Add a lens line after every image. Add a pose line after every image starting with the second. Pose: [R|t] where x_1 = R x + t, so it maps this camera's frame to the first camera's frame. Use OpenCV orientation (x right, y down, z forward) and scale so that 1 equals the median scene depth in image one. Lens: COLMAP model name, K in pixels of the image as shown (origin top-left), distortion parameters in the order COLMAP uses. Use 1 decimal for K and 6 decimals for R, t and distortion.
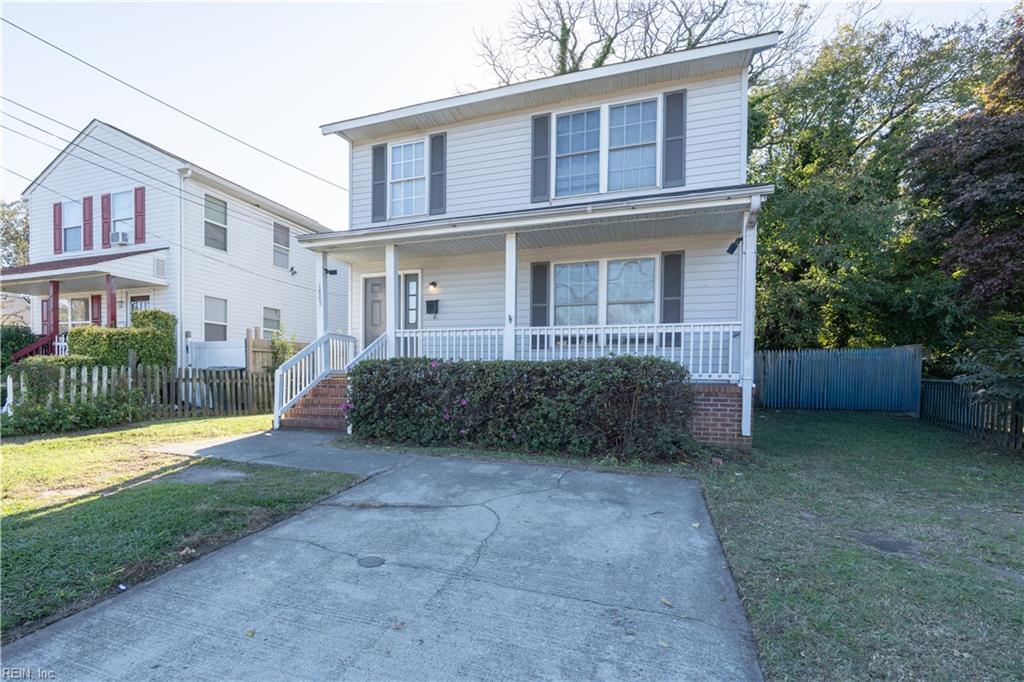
lens RADIAL K [[461.4, 0, 512.0], [0, 461.4, 341.0], [0, 0, 1]] dist [-0.001732, -0.000131]
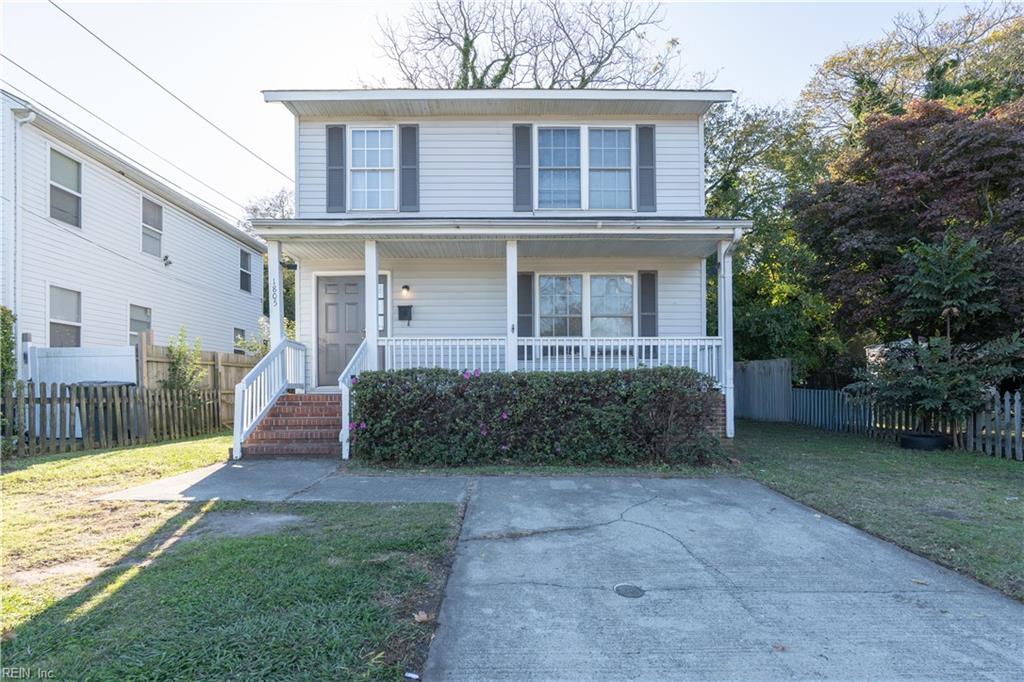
lens RADIAL K [[468.6, 0, 512.0], [0, 468.6, 341.0], [0, 0, 1]] dist [-0.000903, -0.000288]
pose [[0.941697, 0.019570, 0.335891, -0.302354], [-0.010584, 0.999536, -0.028563, 0.005549], [-0.336294, 0.023343, 0.941468, 0.071678]]
